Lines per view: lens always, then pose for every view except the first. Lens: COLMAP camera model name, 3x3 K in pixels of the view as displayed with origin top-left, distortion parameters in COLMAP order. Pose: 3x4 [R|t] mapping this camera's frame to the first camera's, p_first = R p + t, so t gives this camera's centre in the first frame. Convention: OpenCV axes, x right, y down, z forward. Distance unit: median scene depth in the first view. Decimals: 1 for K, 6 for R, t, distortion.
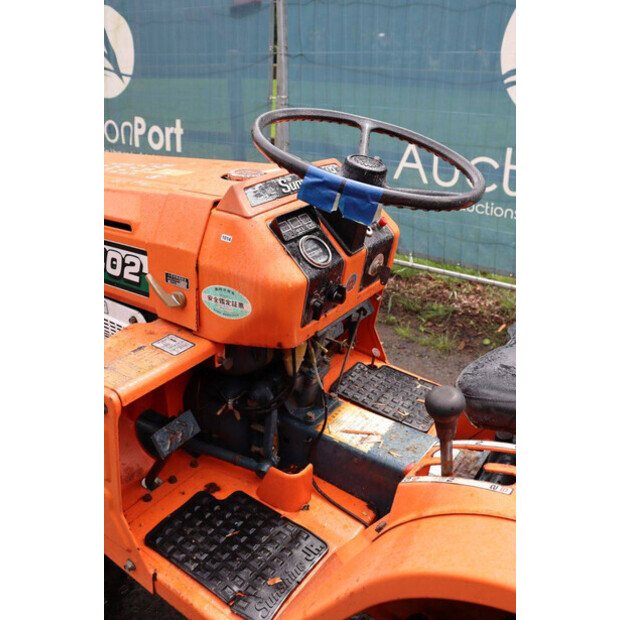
lens RADIAL K [[561.3, 0, 310.0], [0, 561.3, 310.0], [0, 0, 1]] dist [-0.088557, 0.006847]
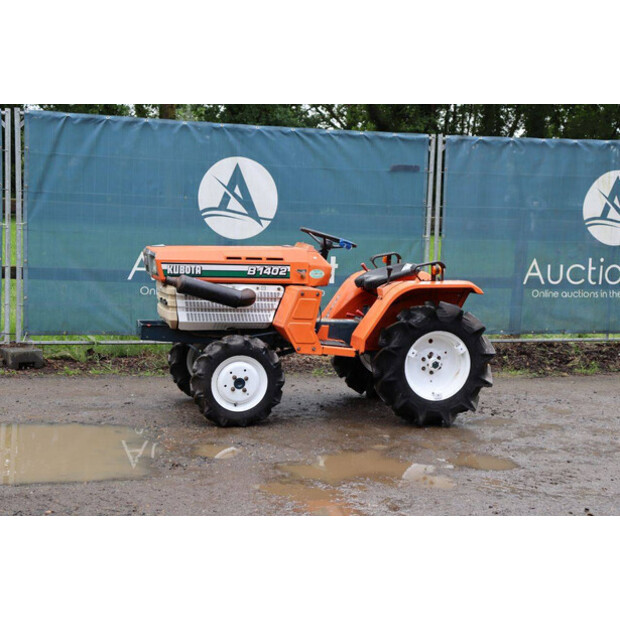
lens RADIAL K [[1065.6, 0, 310.0], [0, 1065.6, 310.0], [0, 0, 1]] dist [0.161675, -0.043135]
pose [[0.617086, -0.065158, 0.784194, -5.481717], [0.286579, 0.946735, -0.146847, 1.184785], [-0.732856, 0.315351, 0.602890, -3.060341]]
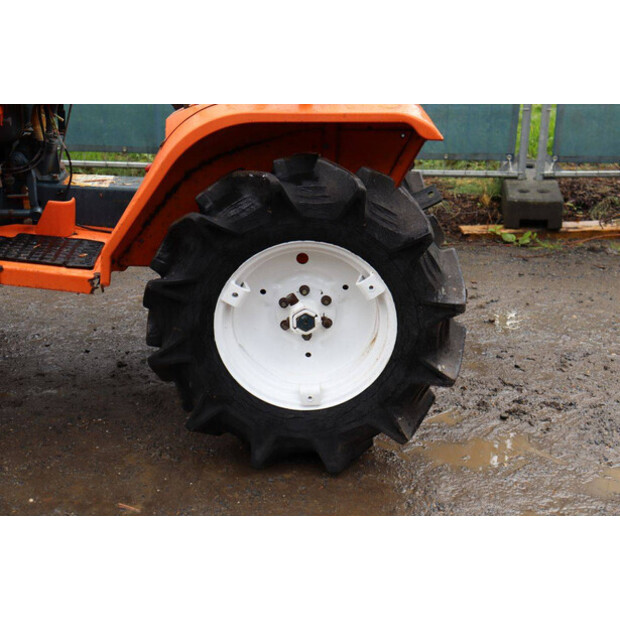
lens RADIAL K [[1065.6, 0, 310.0], [0, 1065.6, 310.0], [0, 0, 1]] dist [0.161675, -0.043135]
pose [[0.819907, -0.189649, 0.540171, -1.089437], [0.215947, 0.976290, 0.014986, 0.678638], [-0.530206, 0.104361, 0.841422, -1.662683]]
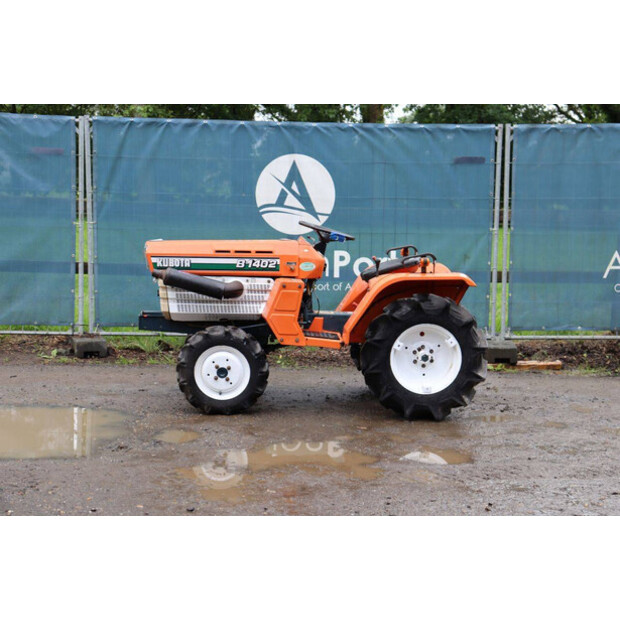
lens RADIAL K [[1065.6, 0, 310.0], [0, 1065.6, 310.0], [0, 0, 1]] dist [0.161675, -0.043135]
pose [[0.786227, -0.061574, 0.614862, -4.356317], [0.238904, 0.947940, -0.210559, 1.699568], [-0.569888, 0.312440, 0.760006, -4.218787]]
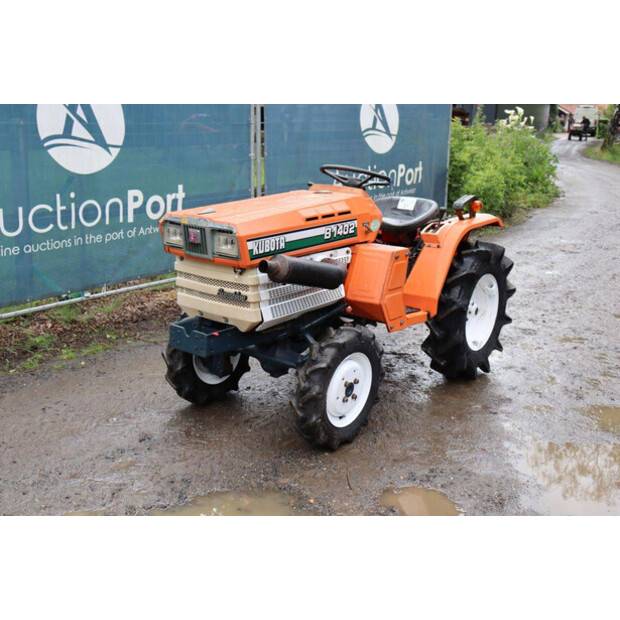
lens RADIAL K [[737.5, 0, 310.0], [0, 737.5, 310.0], [0, 0, 1]] dist [0.018141, 0.048863]
pose [[0.035730, -0.263884, 0.963892, -3.797160], [0.389131, 0.892061, 0.229794, -0.607509], [-0.920489, 0.366870, 0.134559, 0.872757]]
